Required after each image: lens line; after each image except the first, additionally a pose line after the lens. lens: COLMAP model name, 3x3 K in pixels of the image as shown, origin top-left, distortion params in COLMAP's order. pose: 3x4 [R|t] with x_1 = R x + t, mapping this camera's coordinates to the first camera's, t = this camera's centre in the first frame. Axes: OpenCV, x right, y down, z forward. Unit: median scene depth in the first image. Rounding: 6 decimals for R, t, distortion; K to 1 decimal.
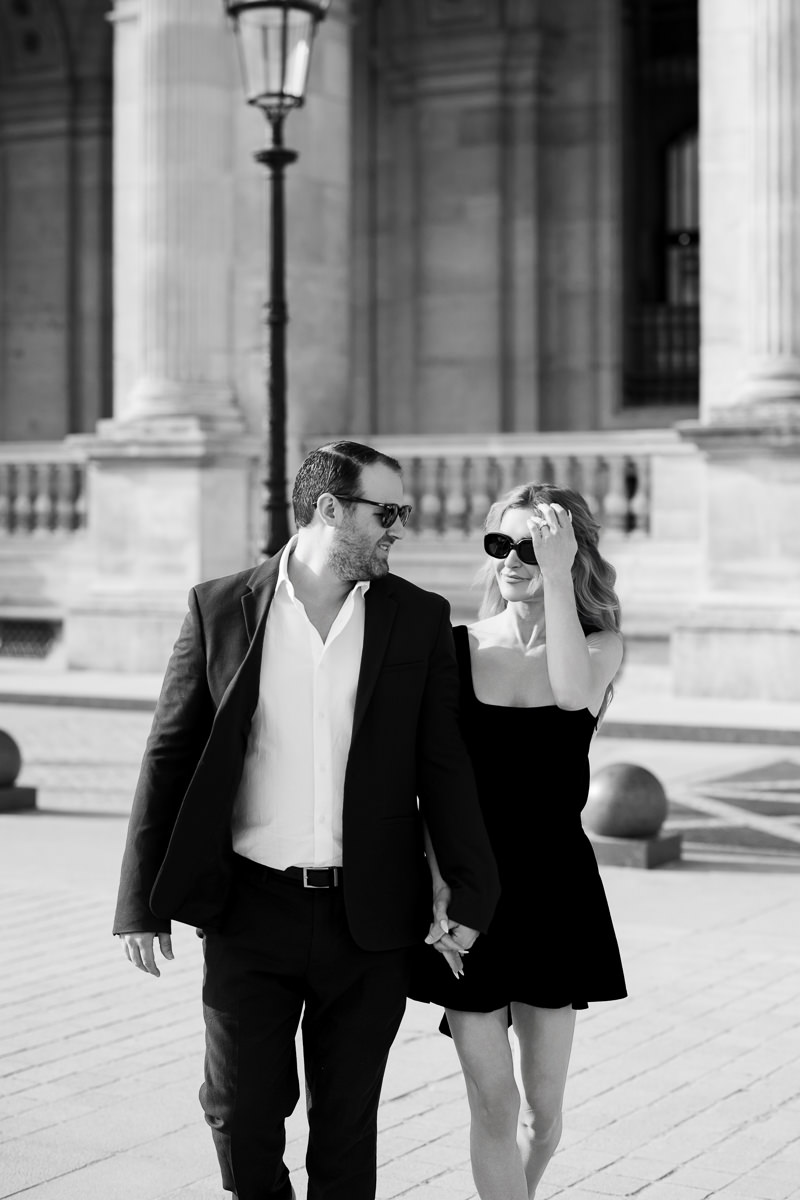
lens RADIAL K [[2651.1, 0, 400.0], [0, 2651.1, 600.0], [0, 0, 1]] dist [-0.973130, 7.964439]
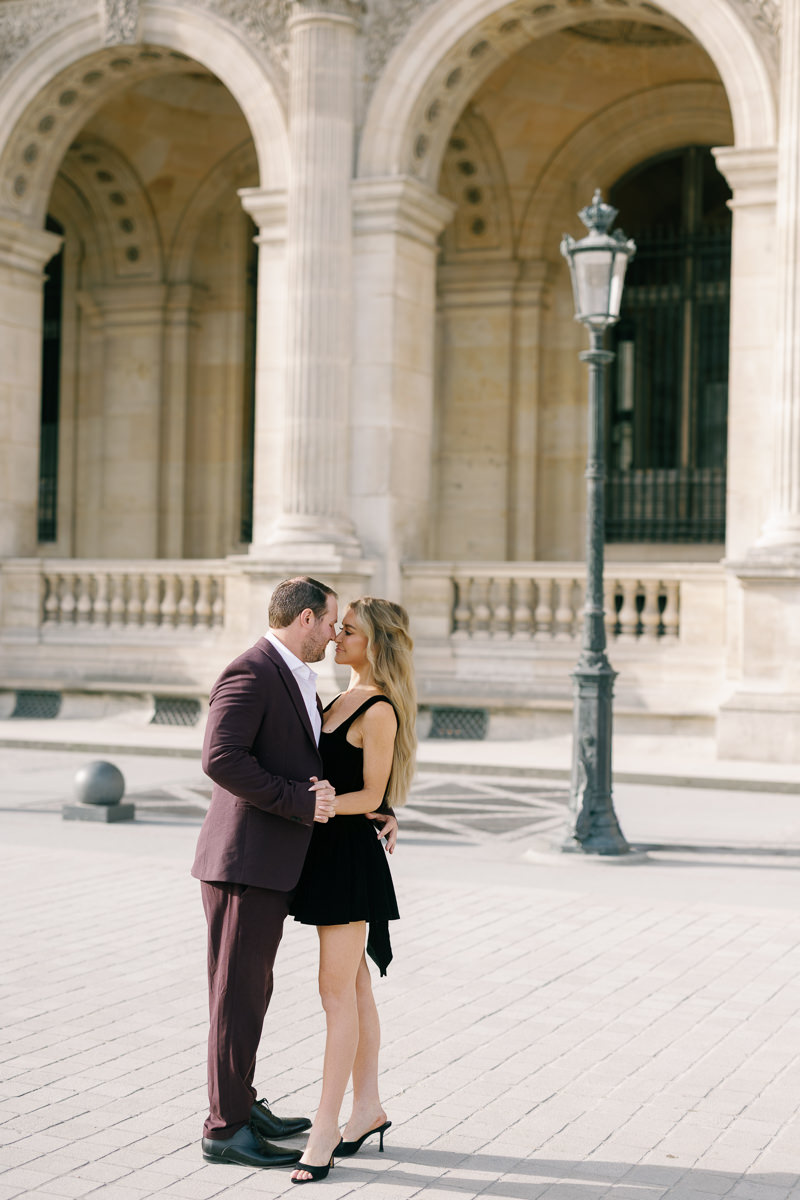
lens RADIAL K [[1758.9, 0, 400.0], [0, 1758.9, 600.0], [0, 0, 1]] dist [-0.004906, 0.067028]
pose [[0.985173, 0.021884, 0.170163, -0.201439], [-0.014841, 0.998984, -0.042551, -0.004267], [-0.170921, 0.039394, 0.984497, 0.129482]]
